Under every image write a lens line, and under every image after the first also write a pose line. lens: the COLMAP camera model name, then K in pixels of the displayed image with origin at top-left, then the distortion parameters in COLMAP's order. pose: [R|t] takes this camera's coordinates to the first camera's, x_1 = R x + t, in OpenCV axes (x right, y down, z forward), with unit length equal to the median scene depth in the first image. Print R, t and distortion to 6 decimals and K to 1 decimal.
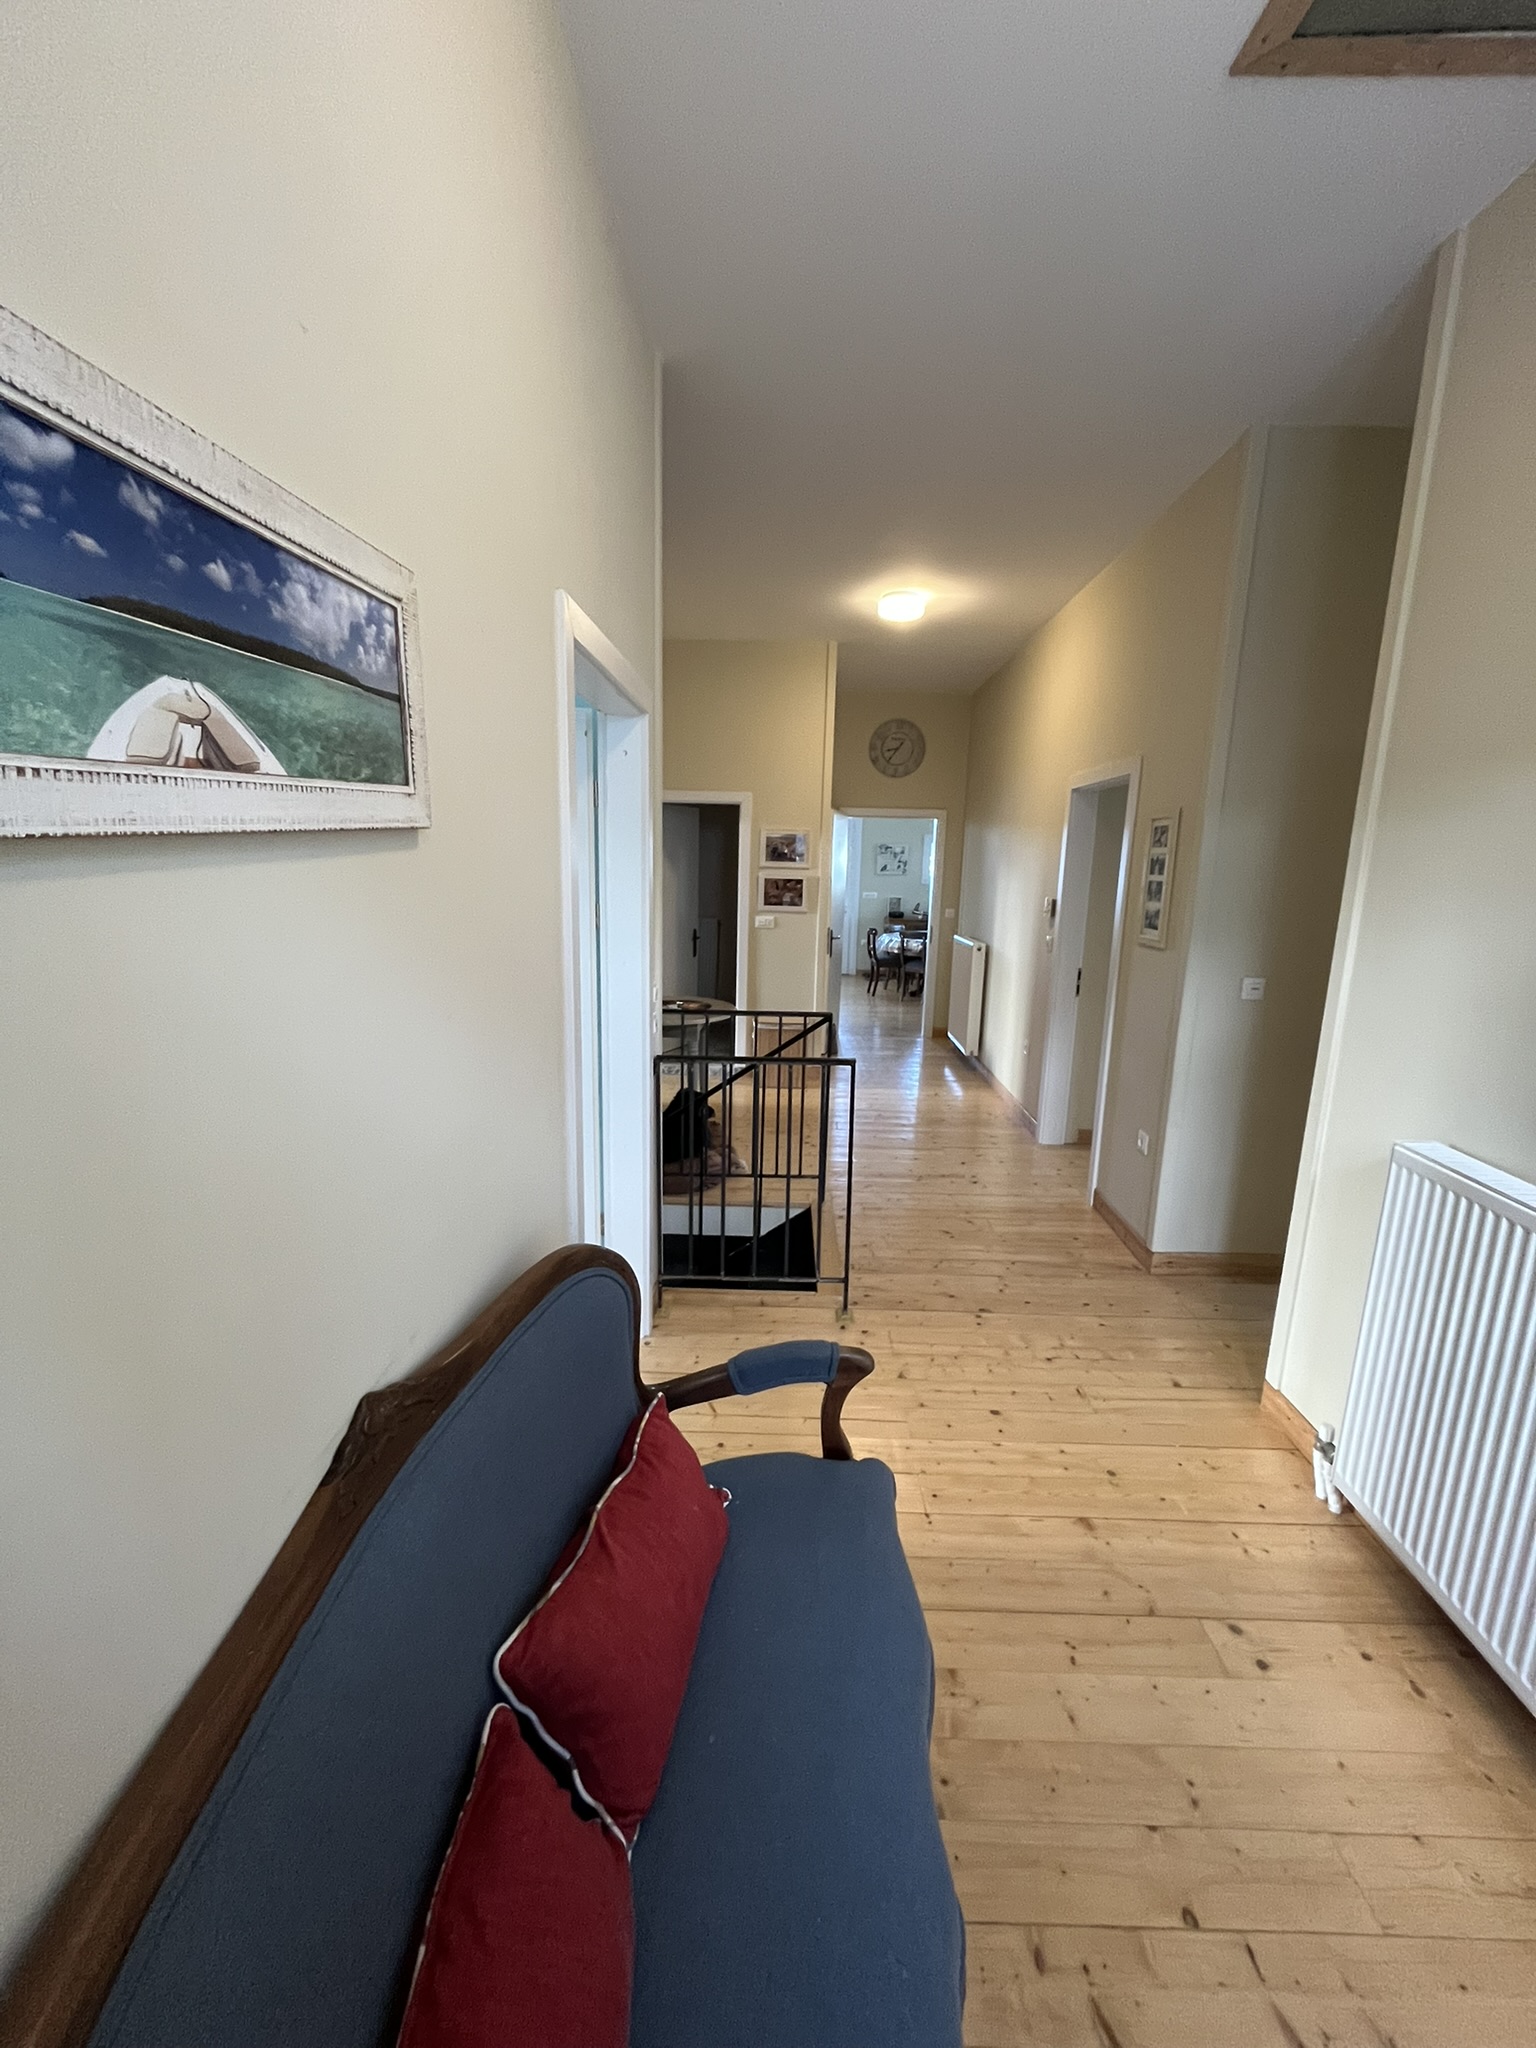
lens RADIAL K [[824.7, 0, 768.0], [0, 824.7, 1024.0], [0, 0, 1]] dist [-0.001523, 0.000121]
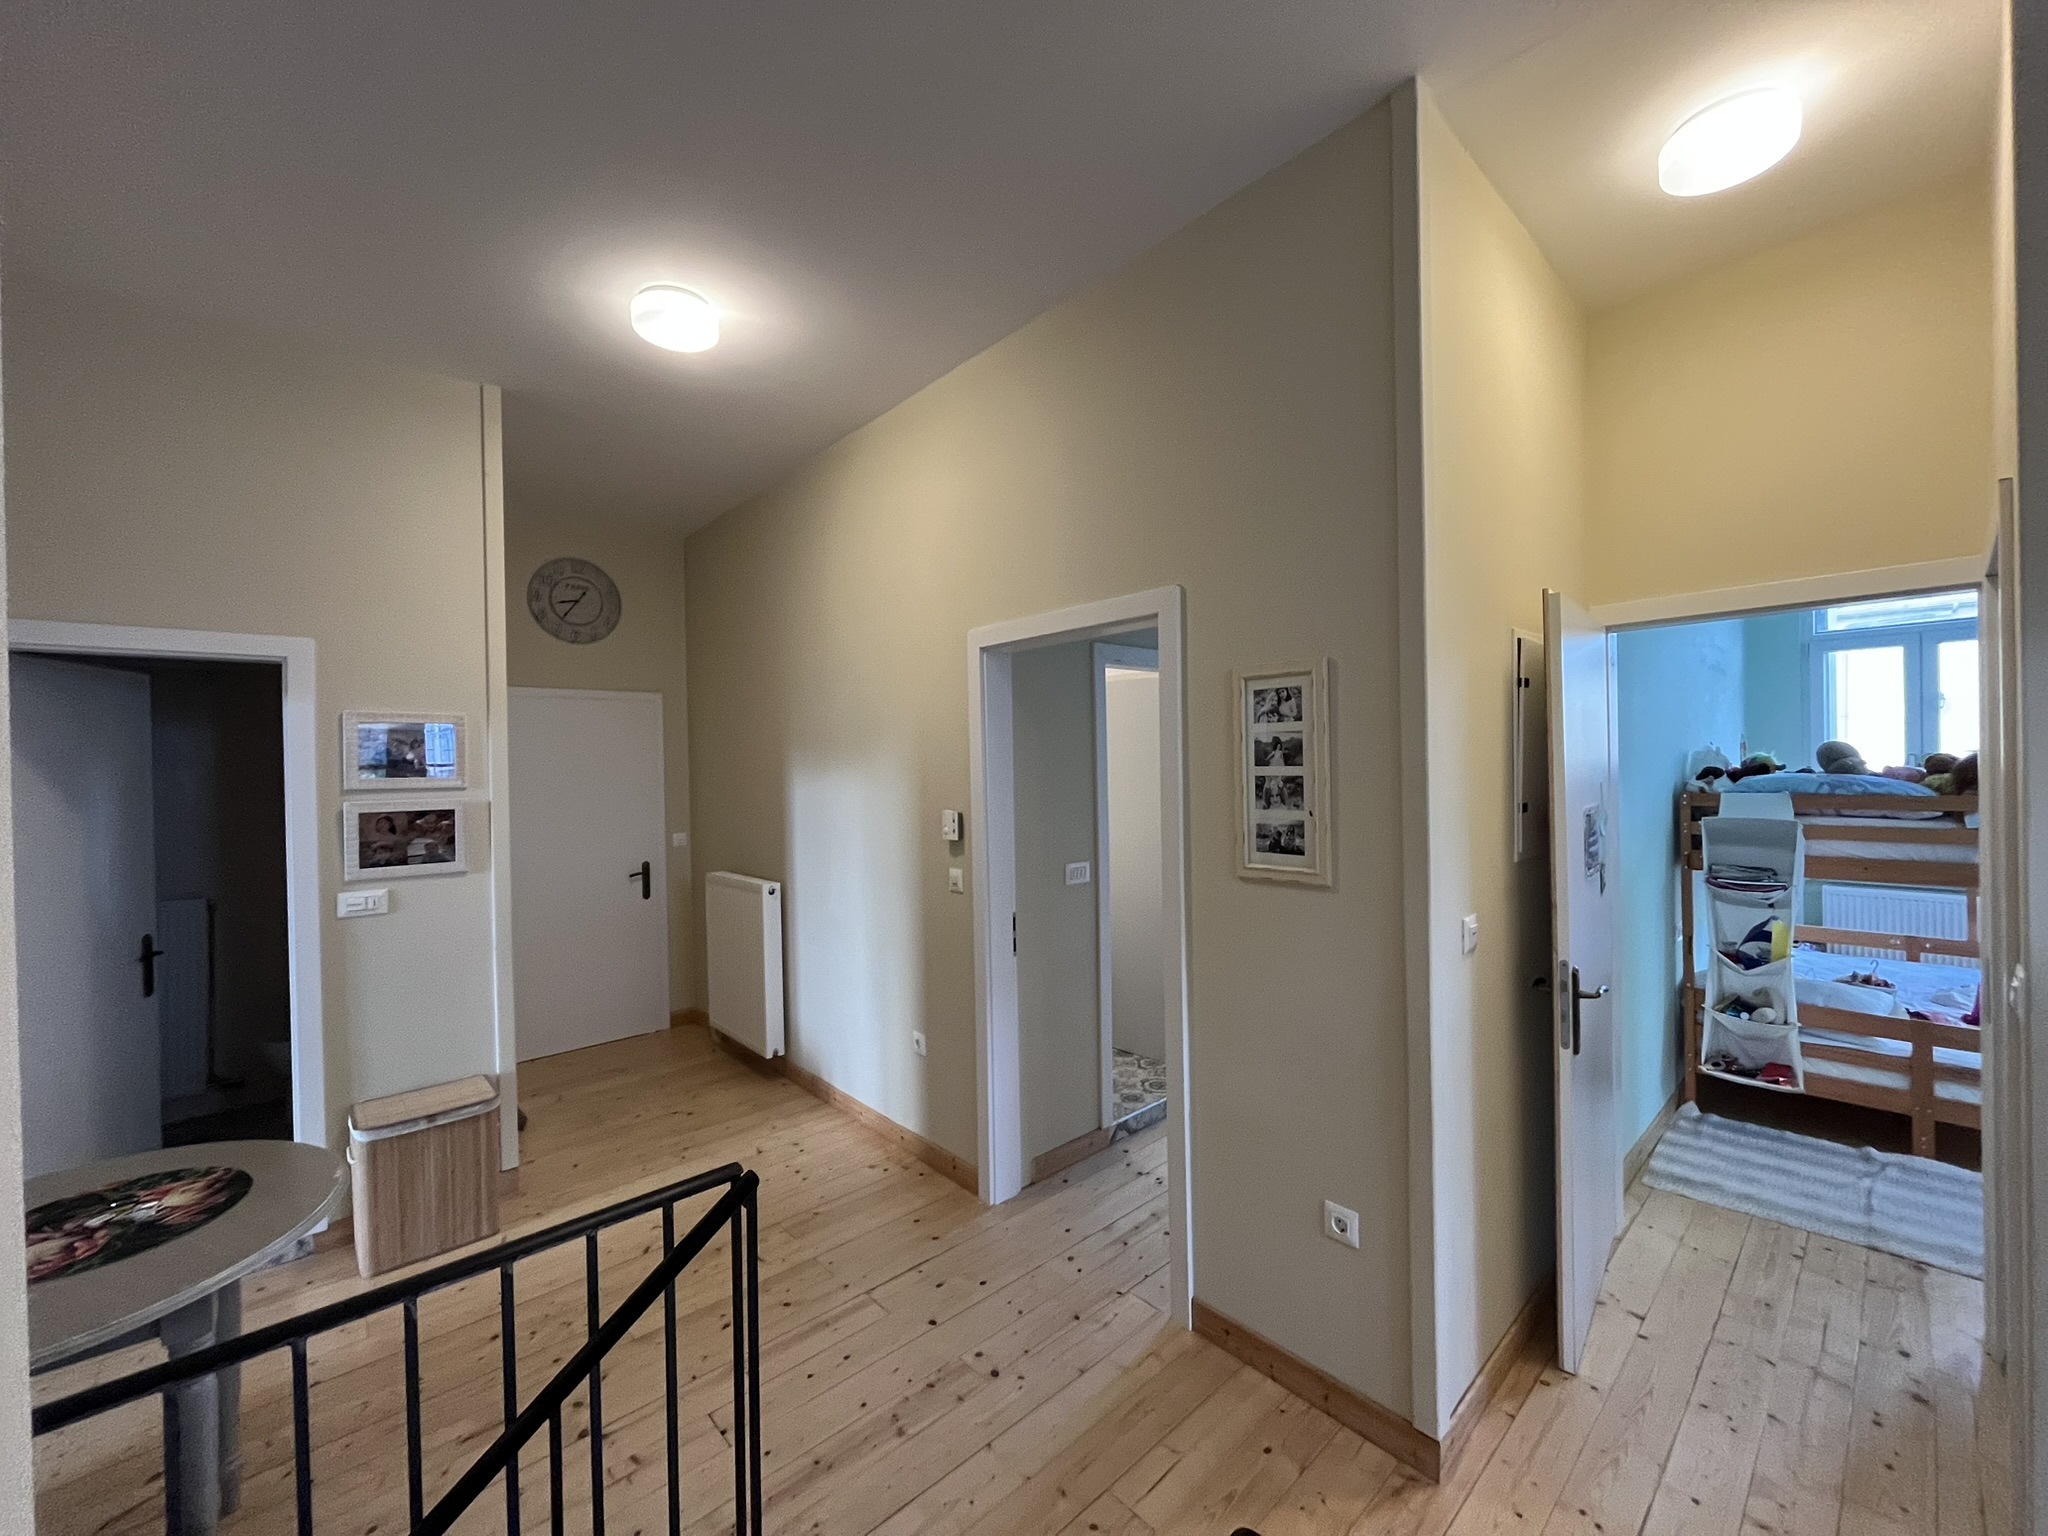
lens RADIAL K [[824.7, 0, 1024.0], [0, 824.7, 768.0], [0, 0, 1]] dist [-0.001523, 0.000121]
pose [[0.727555, -0.043144, 0.684691, -0.049601], [0.169989, 0.978236, -0.118991, -0.078620], [-0.664655, 0.202962, 0.719055, 0.386605]]
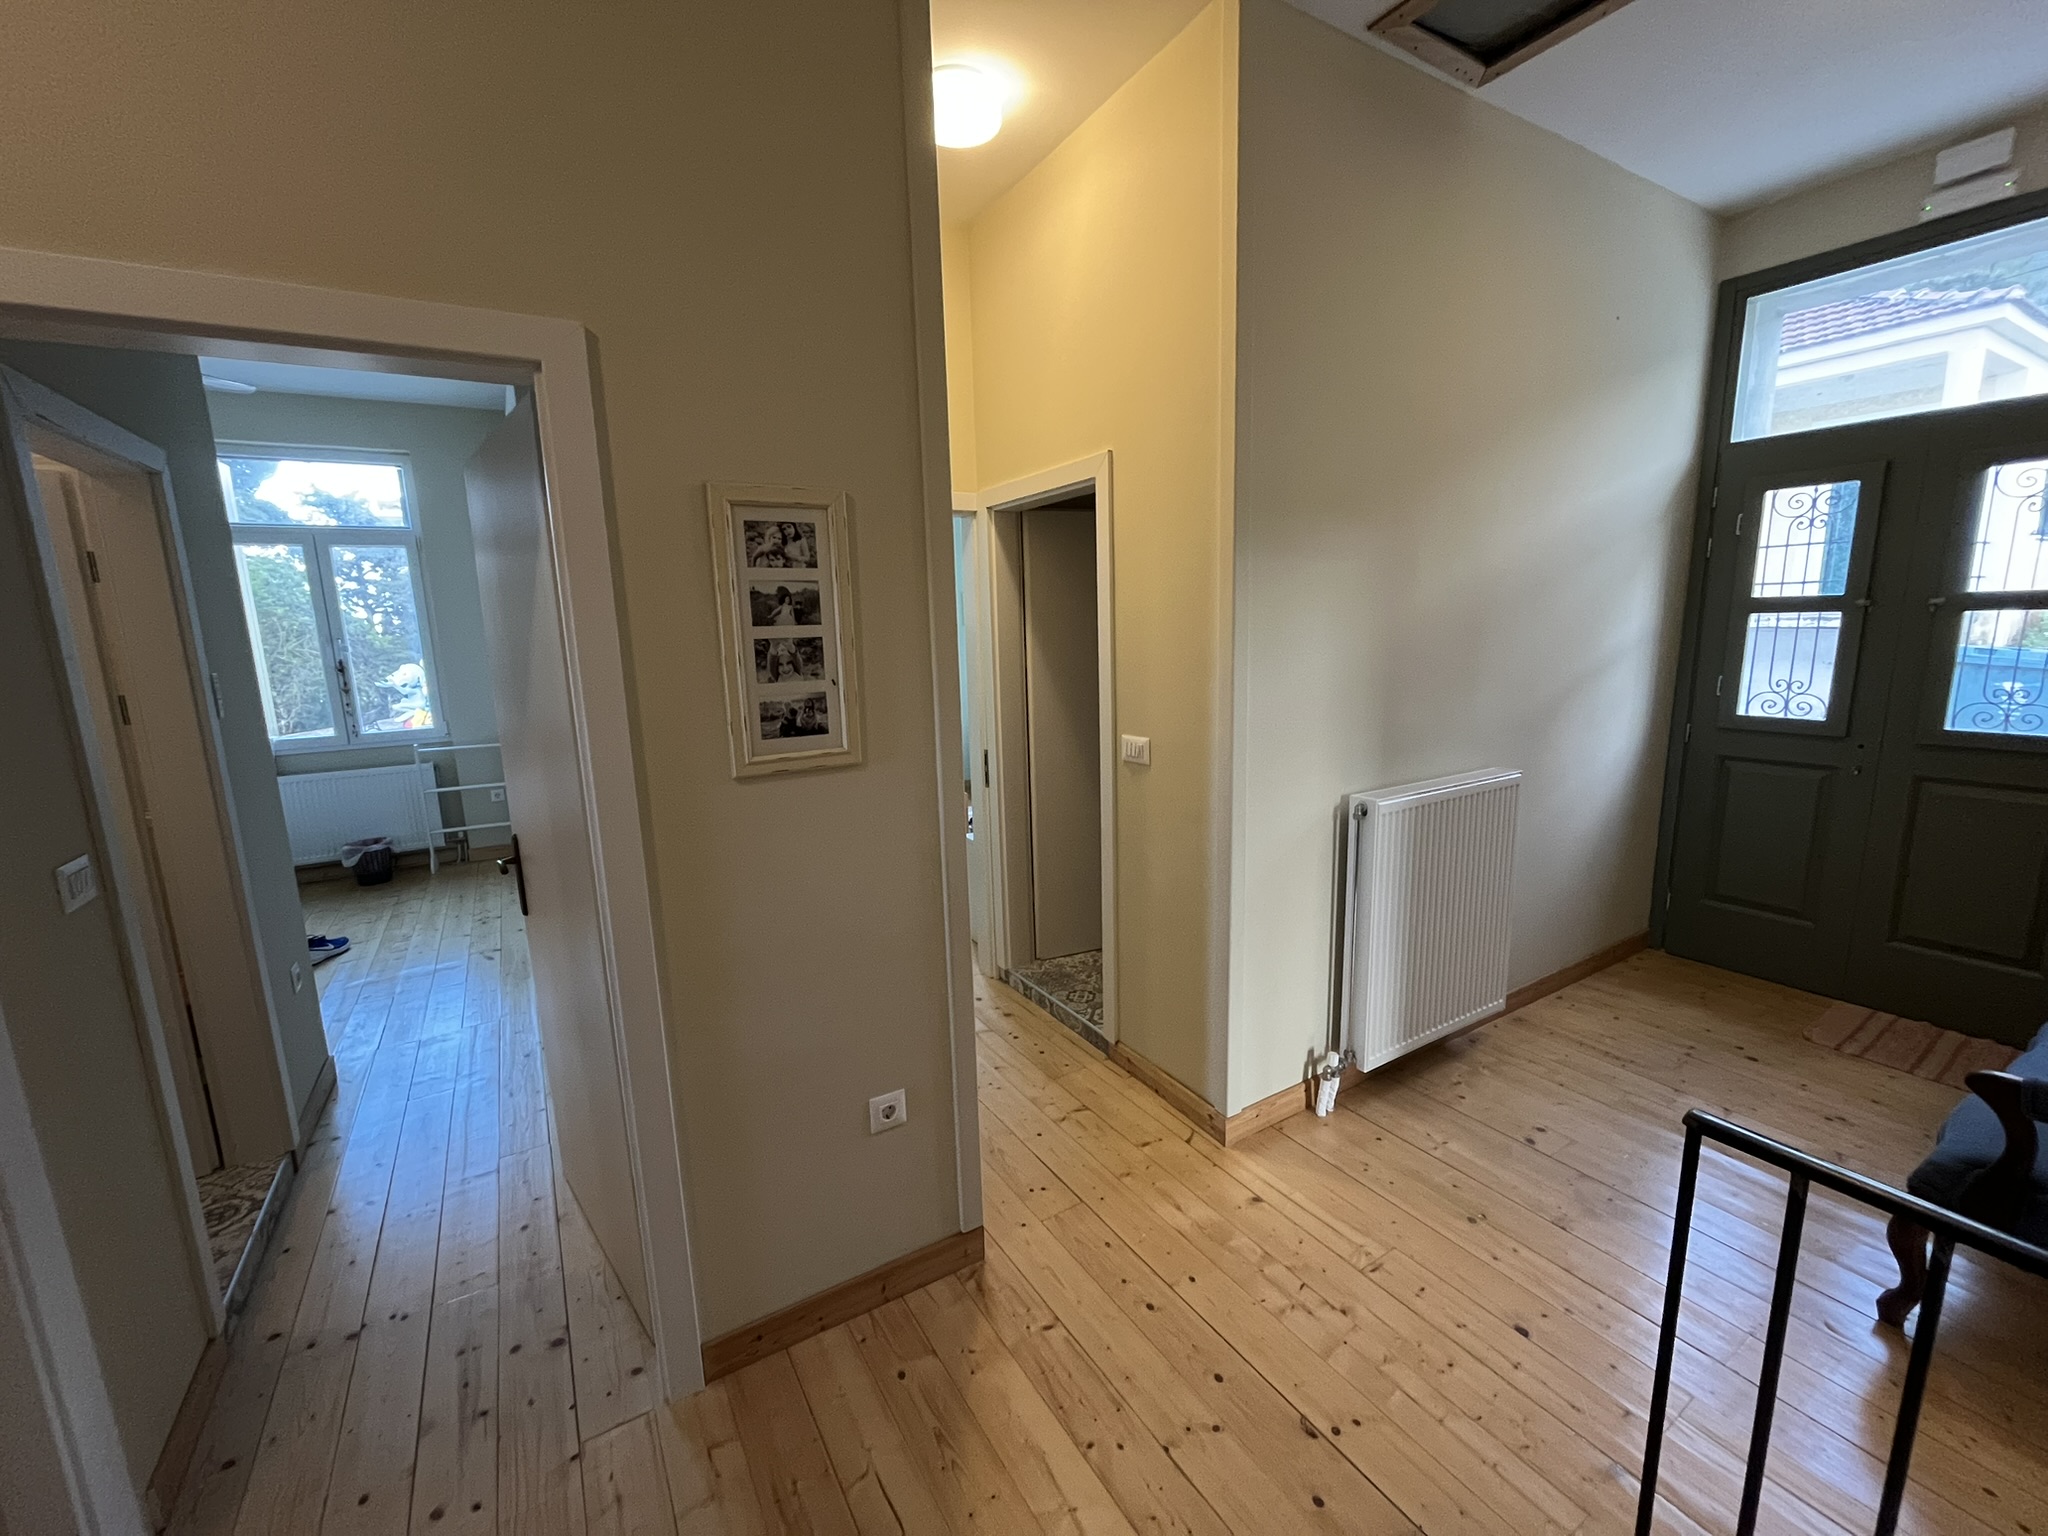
lens RADIAL K [[824.7, 0, 1024.0], [0, 824.7, 768.0], [0, 0, 1]] dist [-0.001523, 0.000121]
pose [[-0.536685, -0.157229, 0.829004, -0.007639], [0.179105, 0.938869, 0.294017, -0.124228], [-0.824554, 0.306274, -0.475717, 0.643972]]
